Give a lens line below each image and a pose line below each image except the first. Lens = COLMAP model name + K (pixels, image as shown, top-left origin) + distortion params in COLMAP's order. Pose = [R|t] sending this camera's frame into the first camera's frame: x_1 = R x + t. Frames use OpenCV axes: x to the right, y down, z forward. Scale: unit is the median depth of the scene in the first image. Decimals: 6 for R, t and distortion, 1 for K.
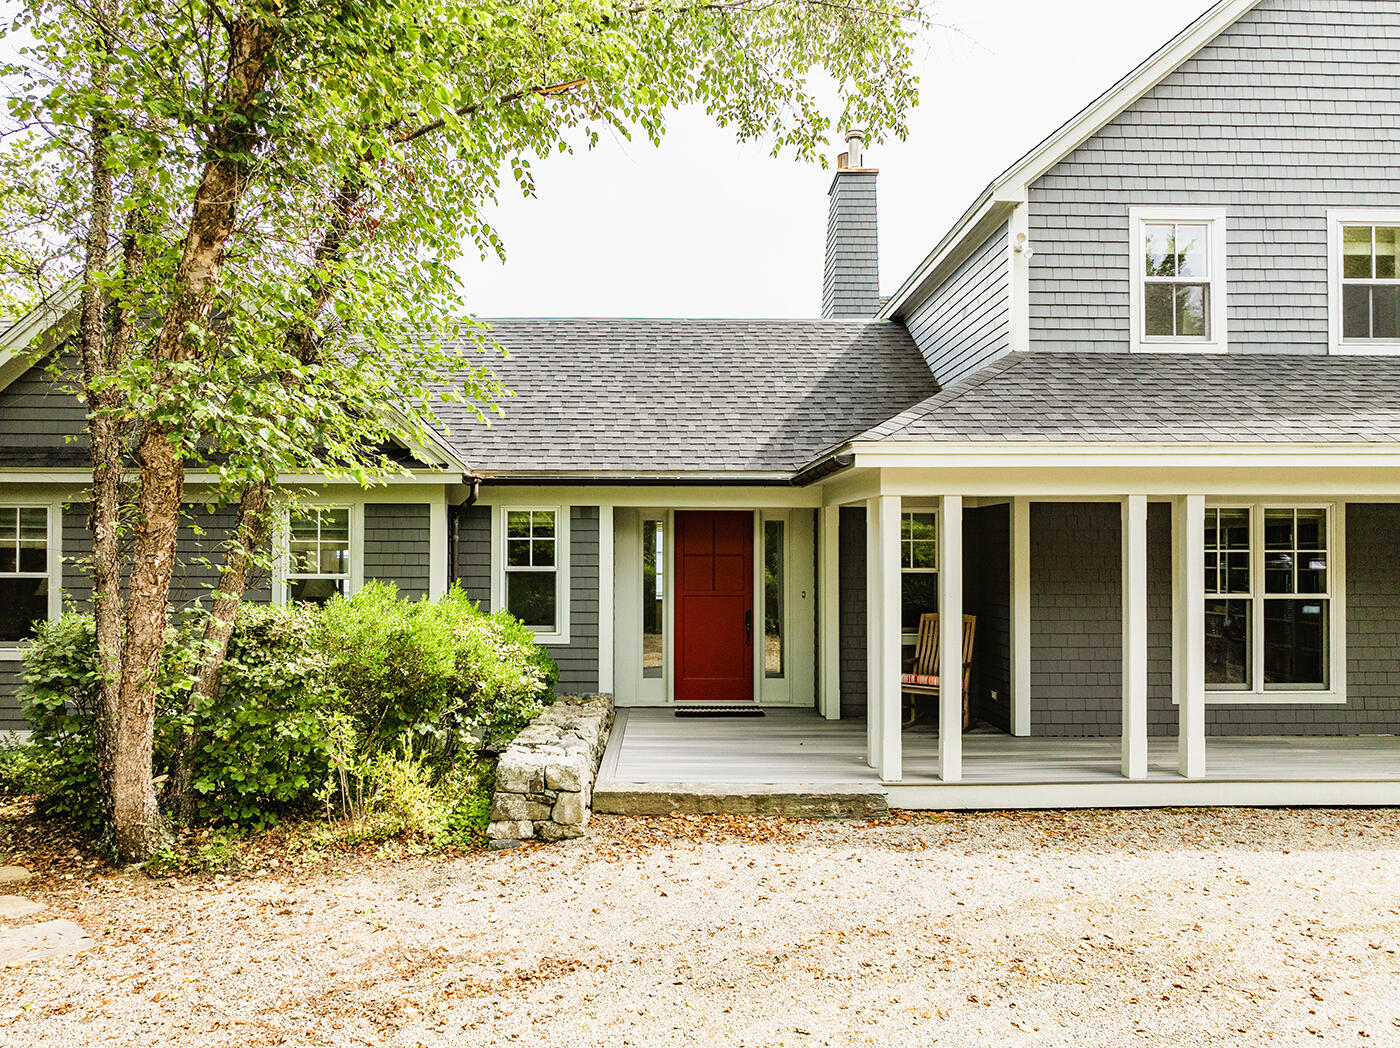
lens RADIAL K [[996.5, 0, 672.1], [0, 996.5, 535.7], [0, 0, 1]] dist [-0.027261, 0.008577]
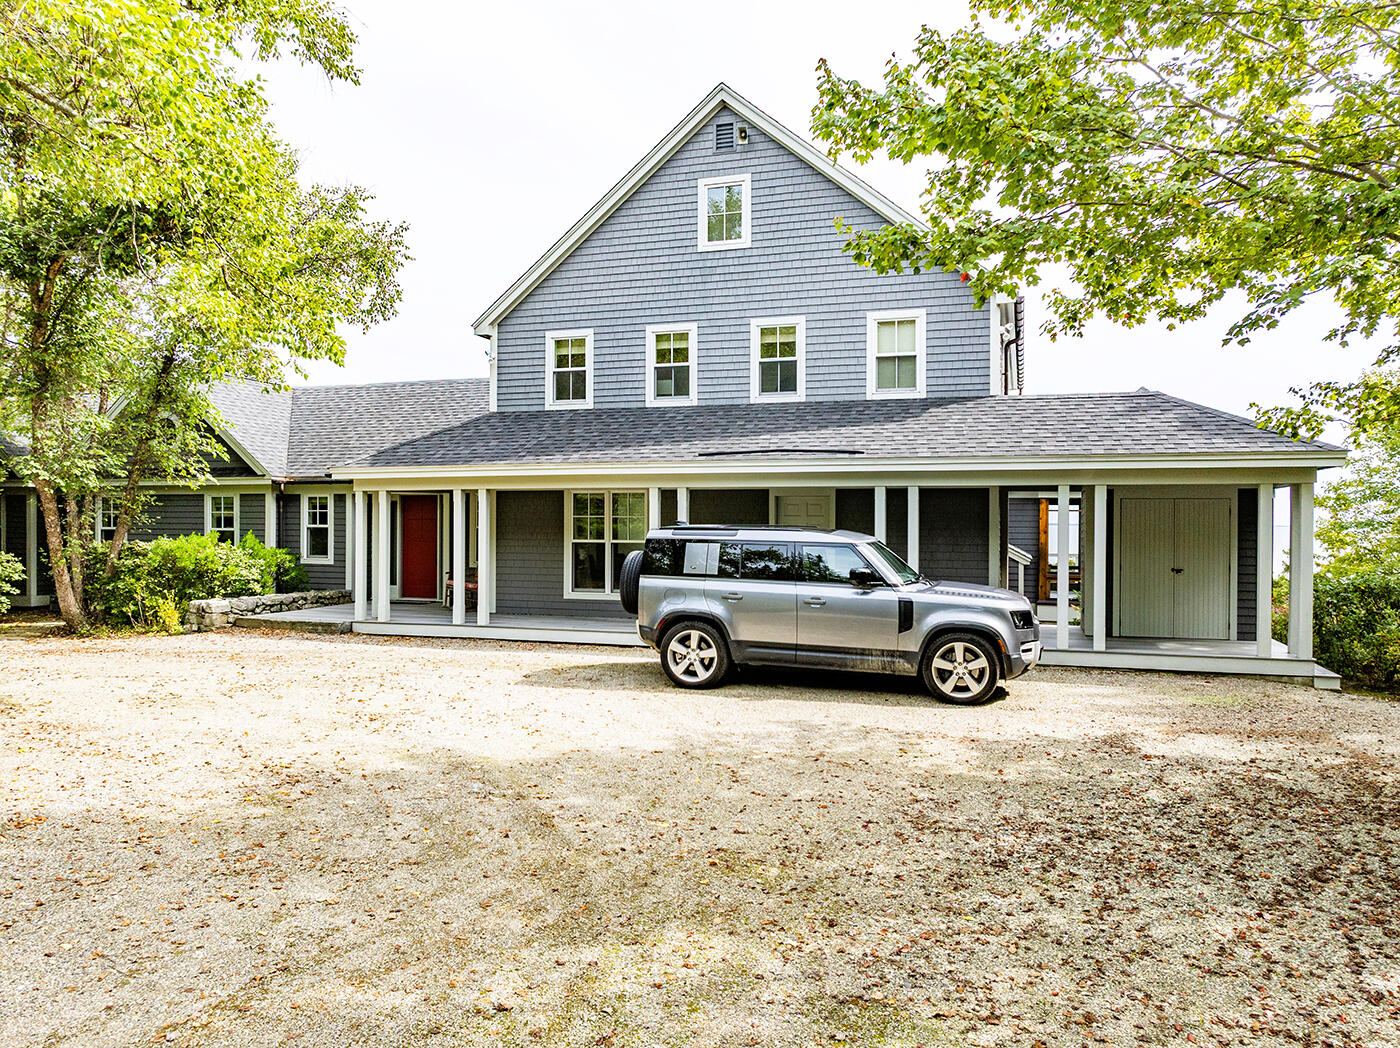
lens RADIAL K [[957.6, 0, 698.0], [0, 957.6, 528.4], [0, 0, 1]] dist [-0.029562, -0.000780]
pose [[0.951698, 0.004205, -0.307007, 1.290406], [0.002196, 0.999787, 0.020501, 0.000985], [0.307027, -0.020185, 0.951487, -0.630974]]
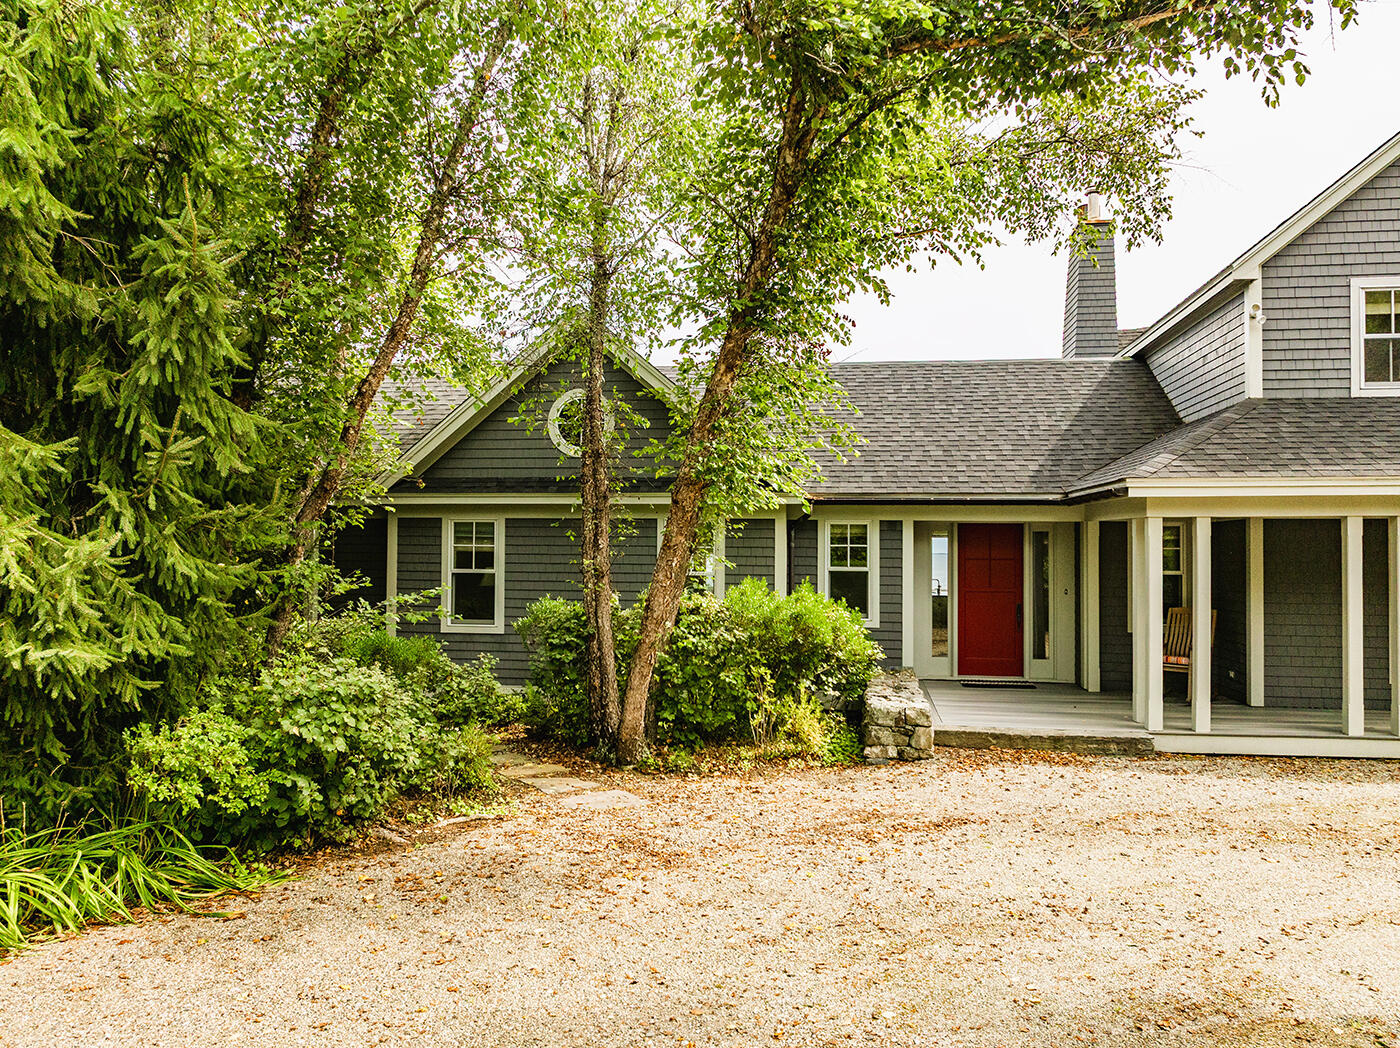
lens RADIAL K [[994.3, 0, 702.4], [0, 994.3, 526.2], [0, 0, 1]] dist [-0.035803, 0.027728]
pose [[0.987038, 0.000682, -0.160486, -0.136355], [-0.001684, 0.999980, -0.006106, -0.015701], [0.160479, 0.006297, 0.987019, -0.334298]]
